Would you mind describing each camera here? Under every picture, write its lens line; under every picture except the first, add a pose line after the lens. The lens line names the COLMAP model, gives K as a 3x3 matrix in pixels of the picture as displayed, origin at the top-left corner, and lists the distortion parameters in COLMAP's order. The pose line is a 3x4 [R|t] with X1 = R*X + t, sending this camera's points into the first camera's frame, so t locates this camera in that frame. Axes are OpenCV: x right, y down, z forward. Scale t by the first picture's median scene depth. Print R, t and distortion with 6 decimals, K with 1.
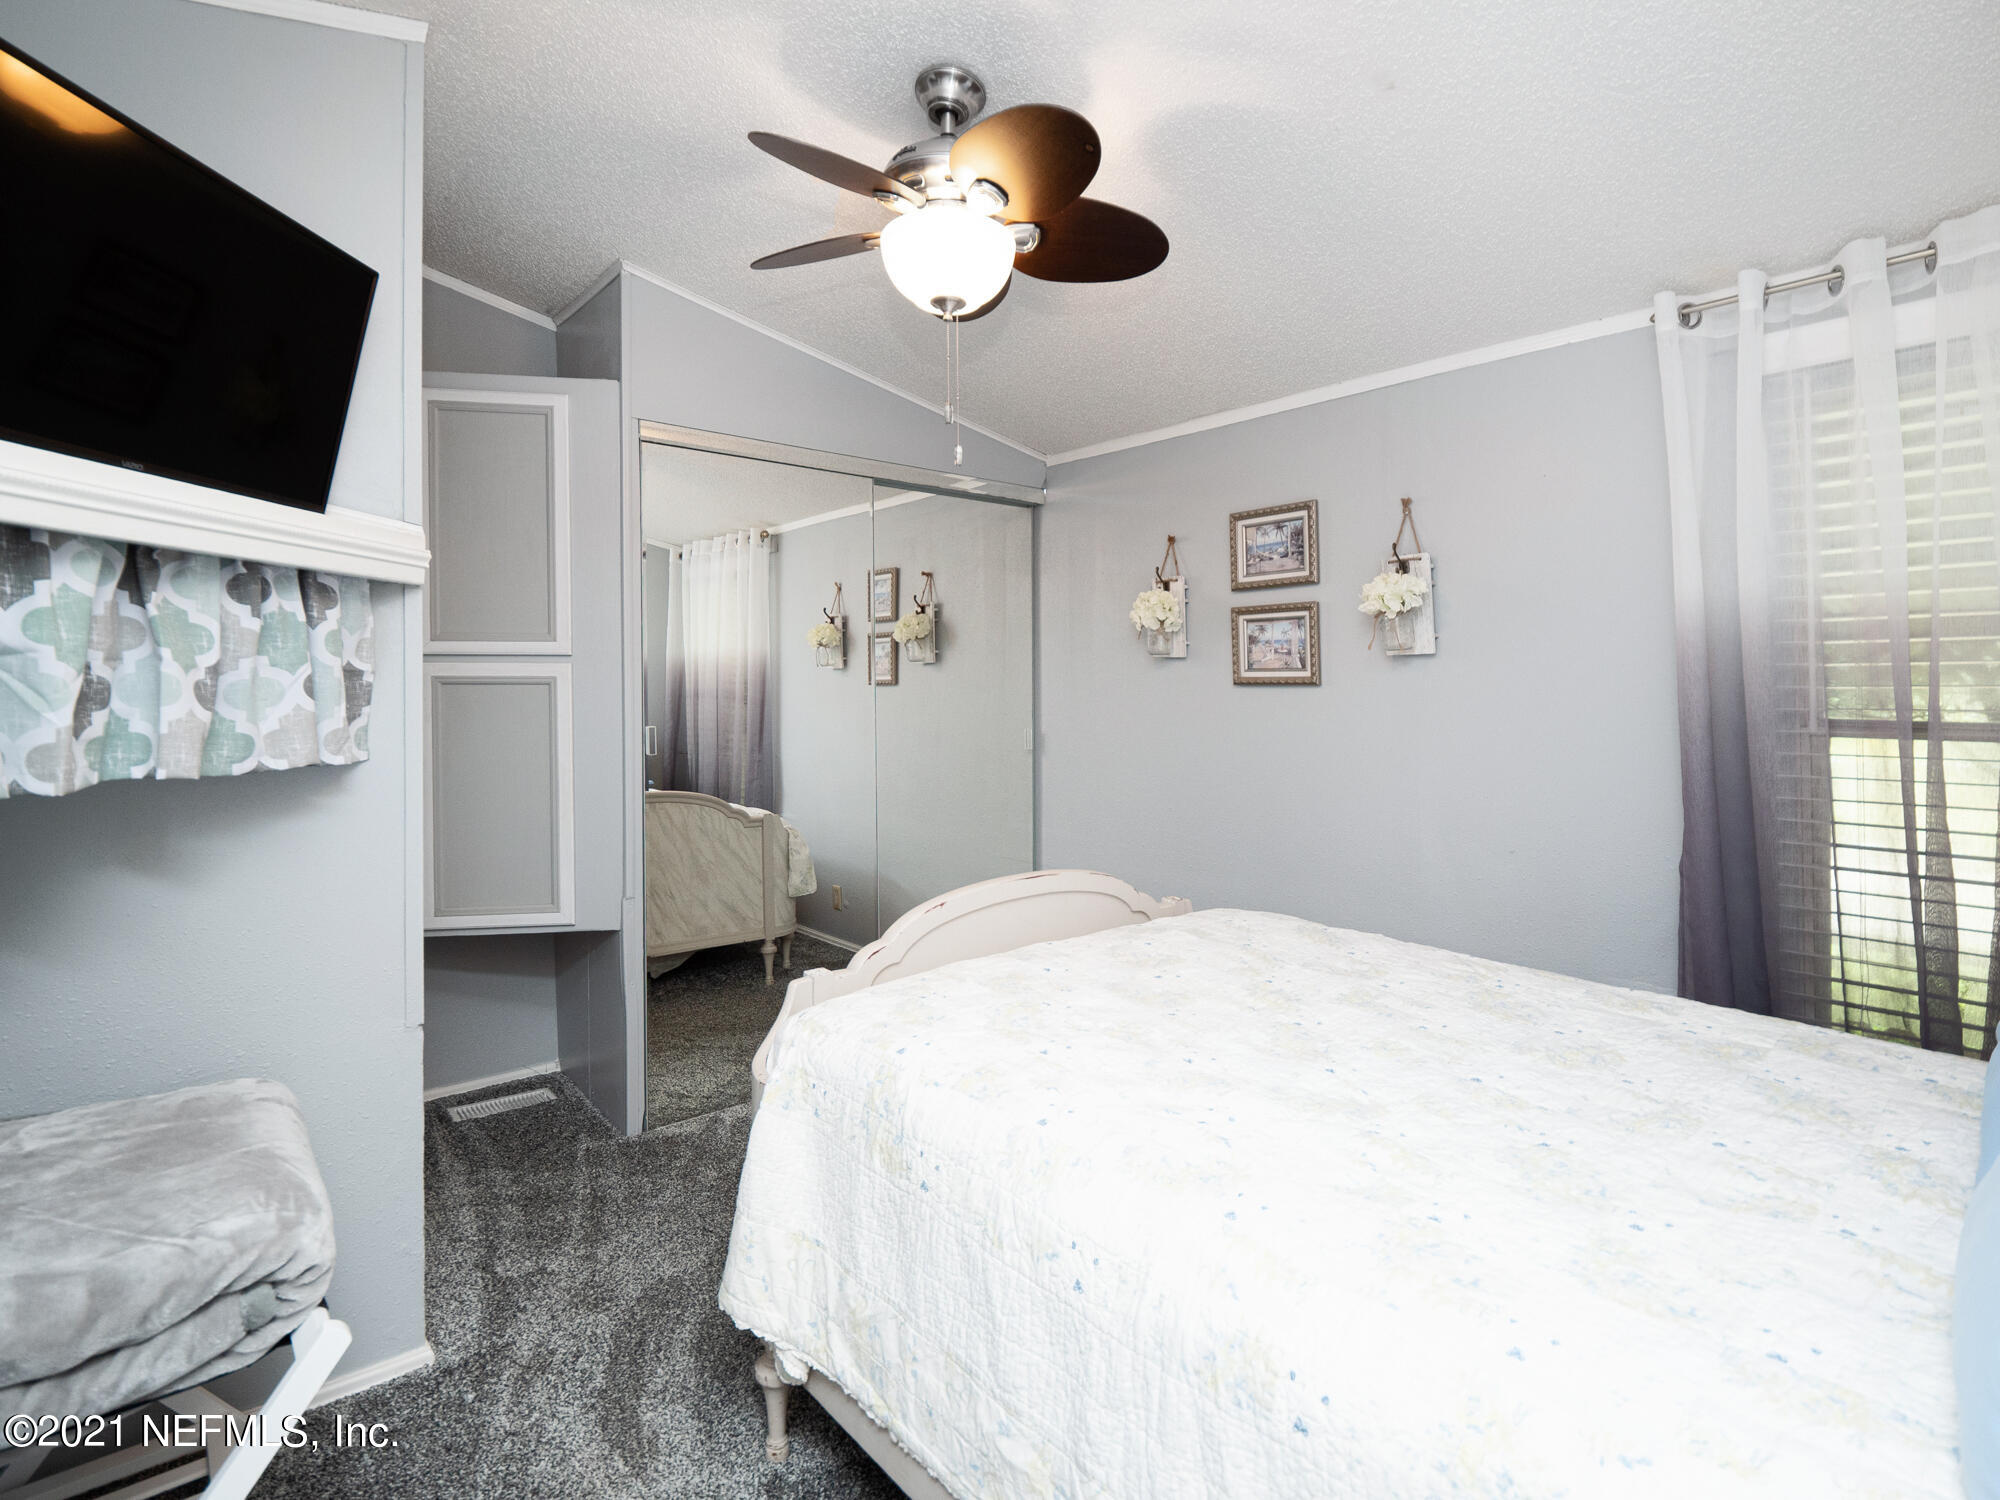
lens RADIAL K [[1023.8, 0, 989.1], [0, 1023.8, 736.7], [0, 0, 1]] dist [-0.000832, 0.000391]
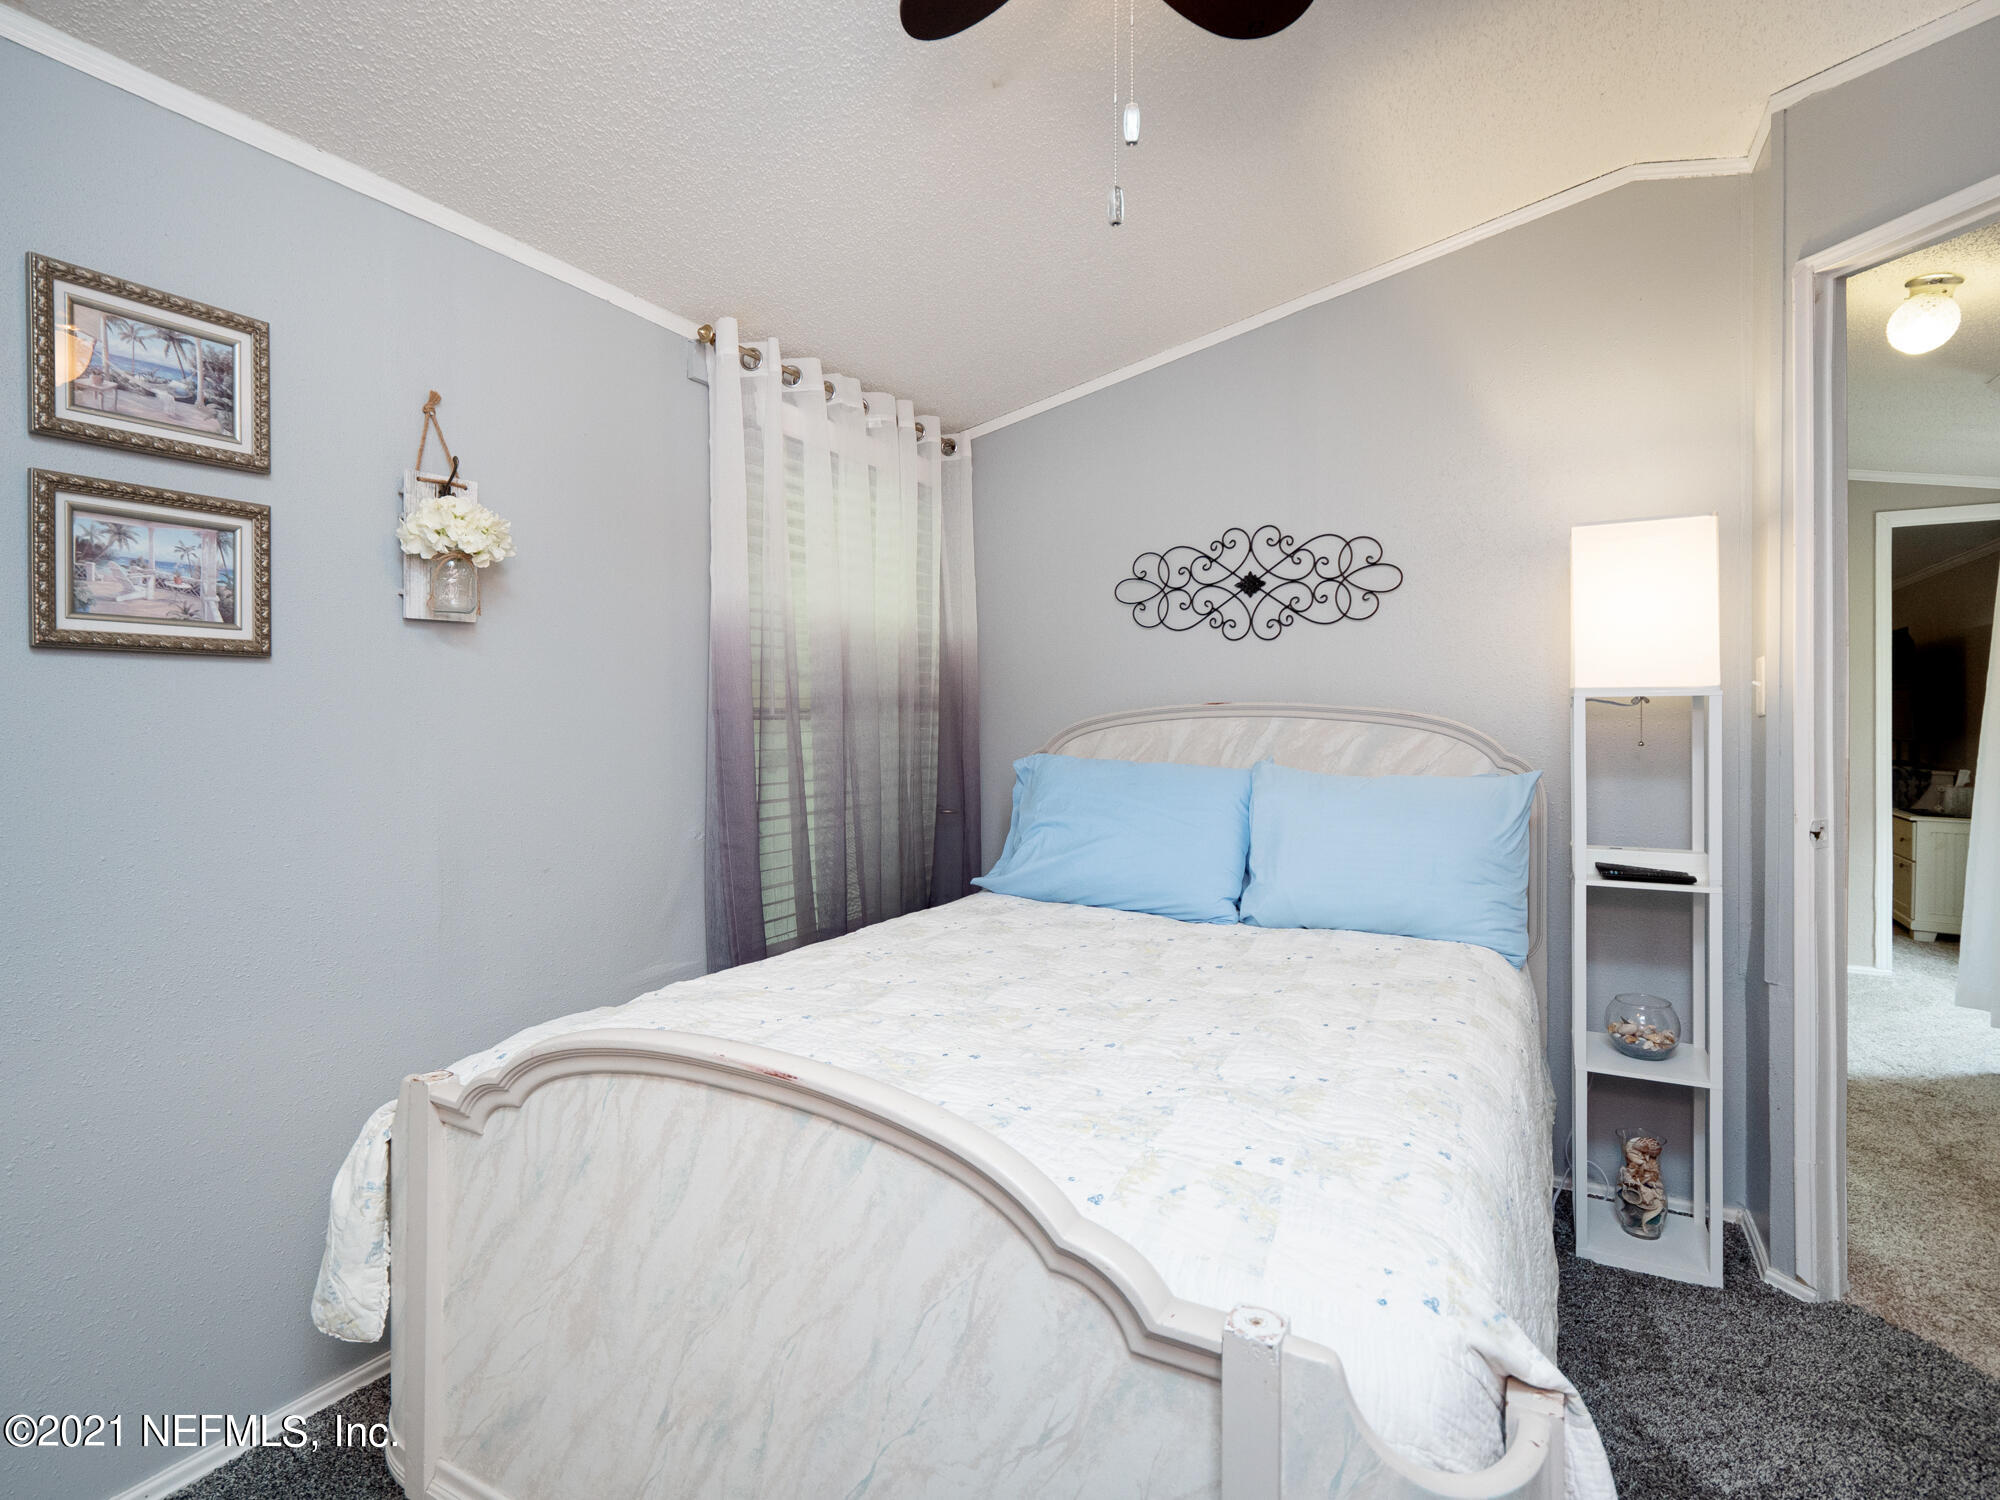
lens RADIAL K [[1023.8, 0, 989.1], [0, 1023.8, 736.7], [0, 0, 1]] dist [-0.000832, 0.000391]
pose [[-0.301995, -0.013414, 0.953215, -0.319955], [0.042732, 0.998705, 0.027593, -0.005803], [-0.952351, 0.049066, -0.301031, 0.777974]]
